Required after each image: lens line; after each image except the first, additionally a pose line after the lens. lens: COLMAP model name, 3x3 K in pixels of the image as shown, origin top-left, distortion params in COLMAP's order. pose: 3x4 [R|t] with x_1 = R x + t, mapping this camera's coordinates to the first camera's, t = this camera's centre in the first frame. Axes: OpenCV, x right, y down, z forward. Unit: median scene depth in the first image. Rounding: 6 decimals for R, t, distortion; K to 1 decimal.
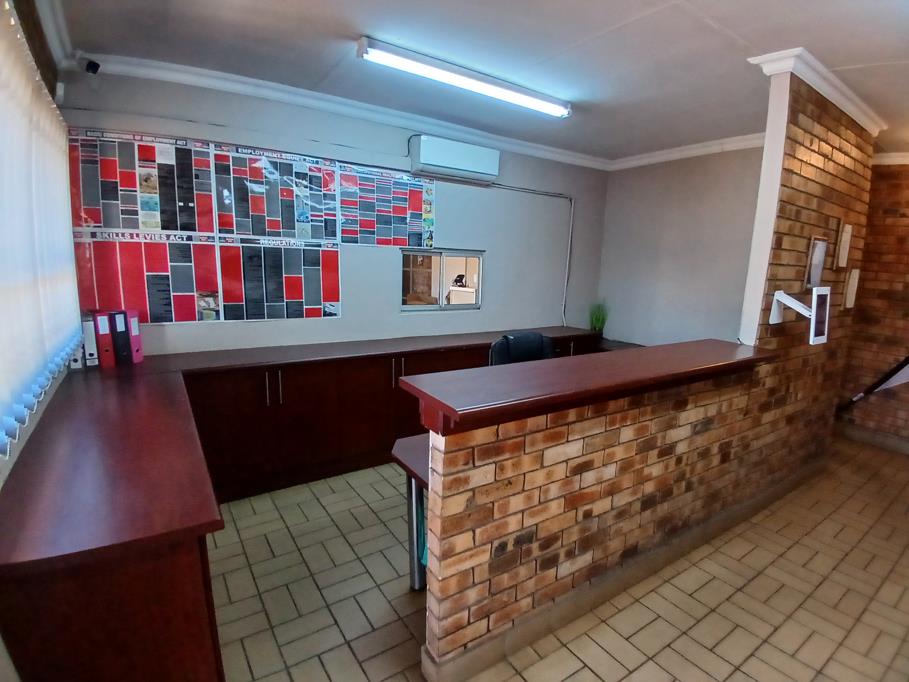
lens RADIAL K [[466.4, 0, 457.5], [0, 466.4, 349.0], [0, 0, 1]] dist [-0.000127, -0.000273]
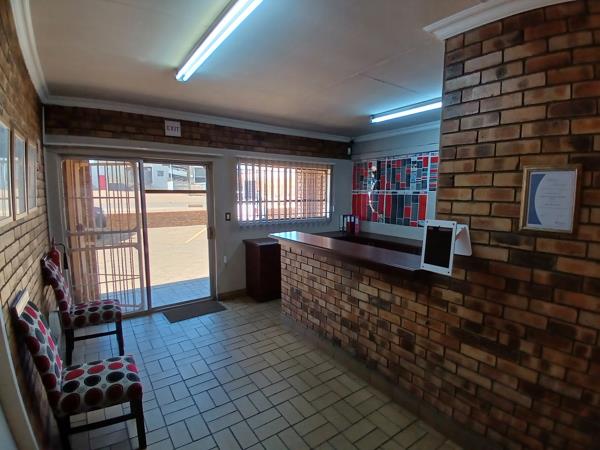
lens RADIAL K [[307.9, 0, 301.1], [0, 307.9, 225.3], [0, 0, 1]] dist [-0.000127, -0.000273]
pose [[-0.009670, 0.072952, -0.997289, 1.244260], [-0.187312, 0.979549, 0.073470, -0.092716], [0.982253, 0.187515, 0.004192, 0.563316]]
